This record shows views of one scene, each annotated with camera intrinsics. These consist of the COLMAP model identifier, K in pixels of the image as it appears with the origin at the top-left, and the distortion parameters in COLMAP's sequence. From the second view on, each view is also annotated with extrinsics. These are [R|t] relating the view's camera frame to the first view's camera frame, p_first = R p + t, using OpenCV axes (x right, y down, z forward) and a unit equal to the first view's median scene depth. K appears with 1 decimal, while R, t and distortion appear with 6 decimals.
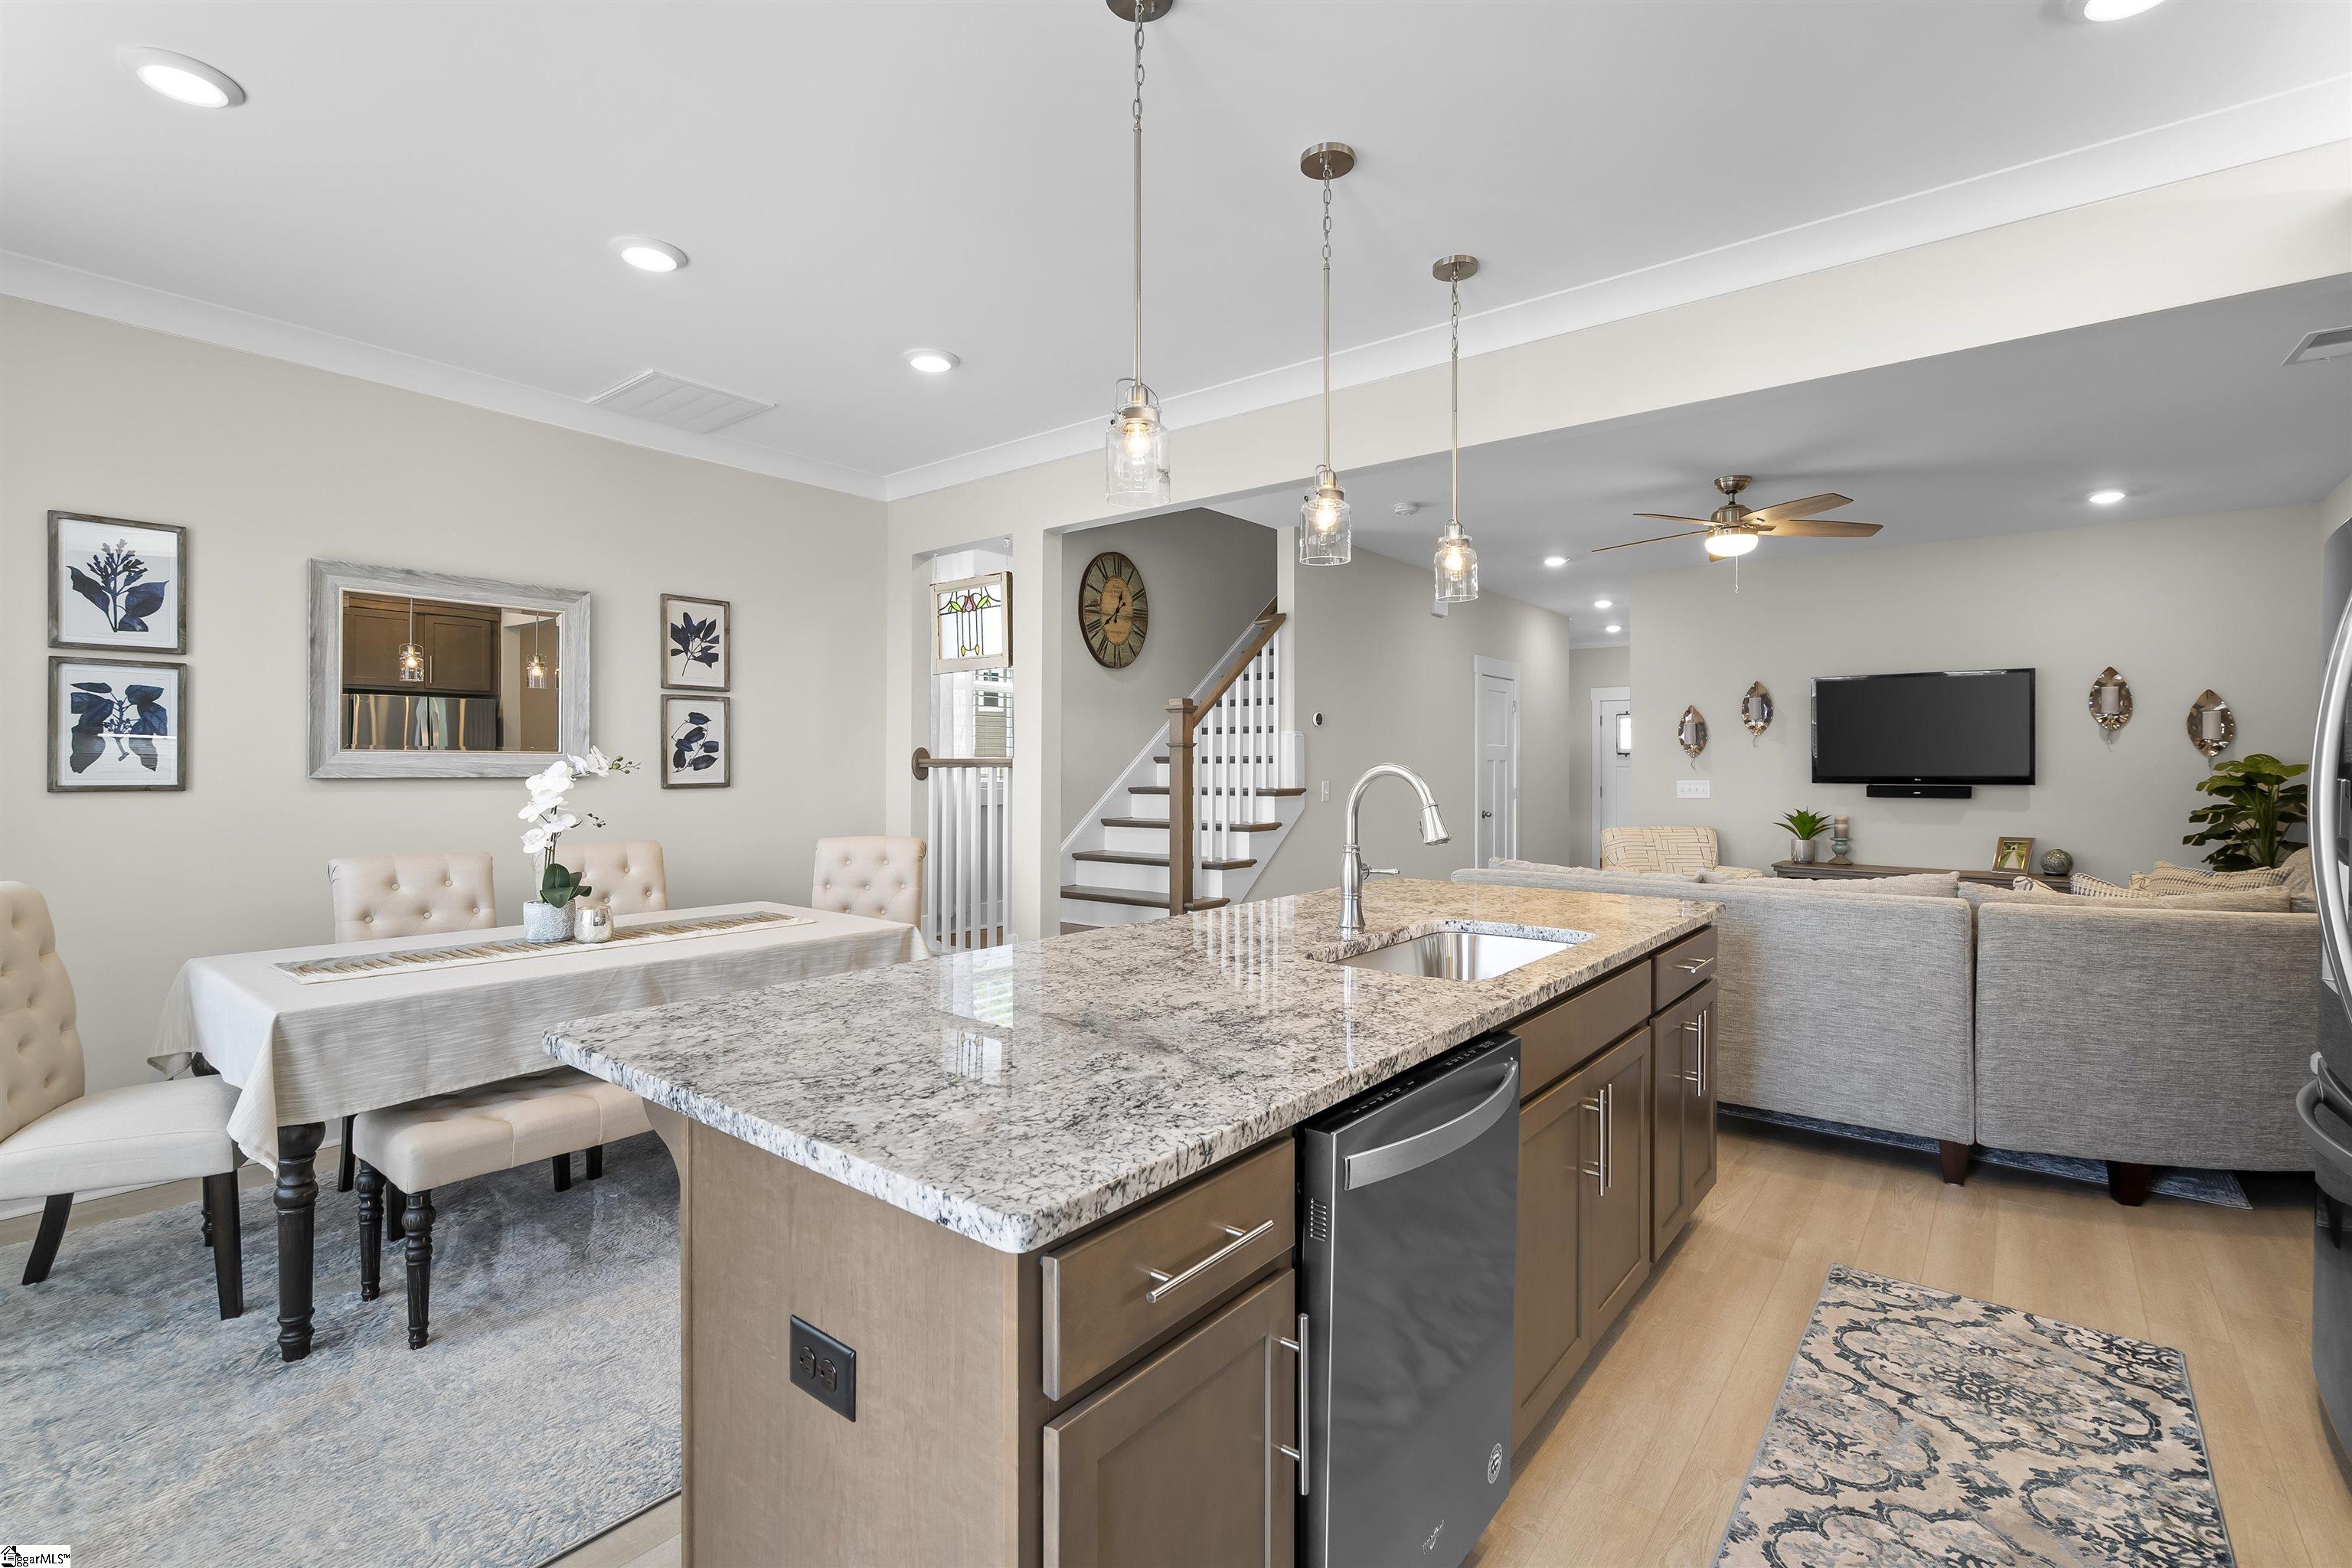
lens RADIAL K [[1067.1, 0, 1175.8], [0, 1067.1, 772.0], [0, 0, 1]] dist [0.000881, 0.001372]
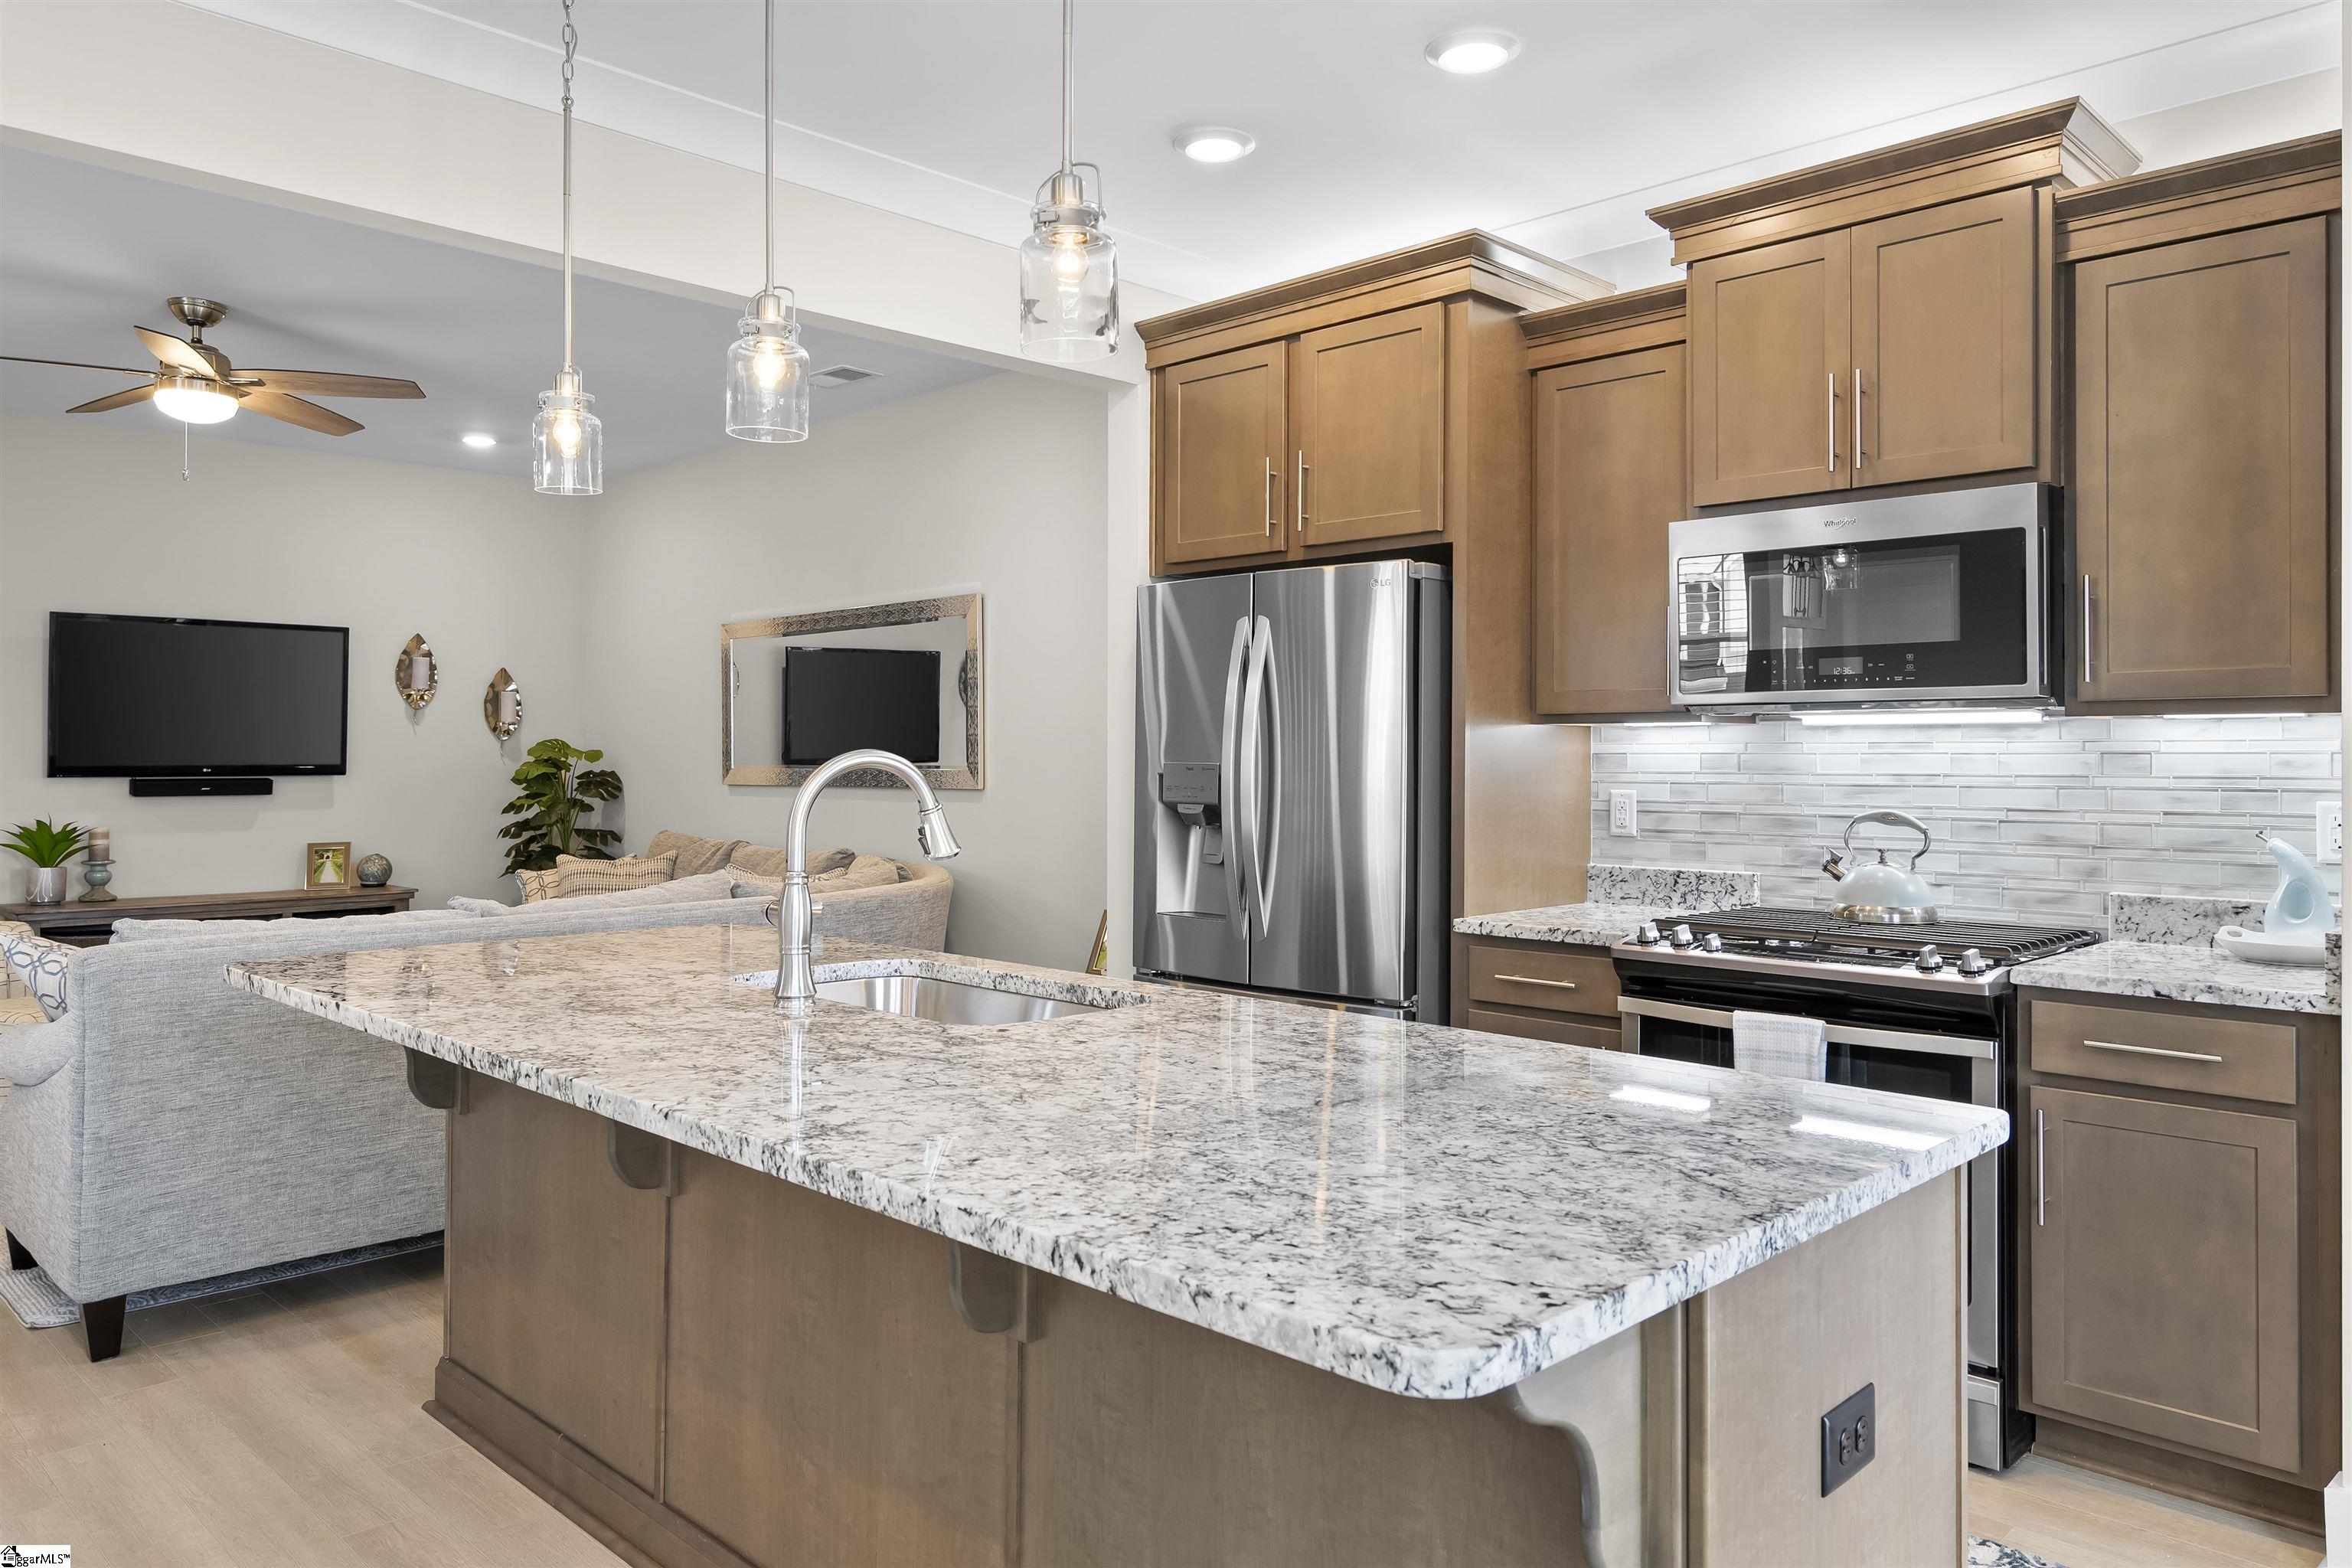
lens RADIAL K [[1601.0, 0, 1188.3], [0, 1601.0, 743.0], [0, 0, 1]] dist [0.012103, -0.000216]
pose [[0.108267, 0.007486, 0.994094, -0.309346], [0.001049, 0.999970, -0.007644, -0.002092], [-0.994121, 0.001870, 0.108256, 0.251245]]
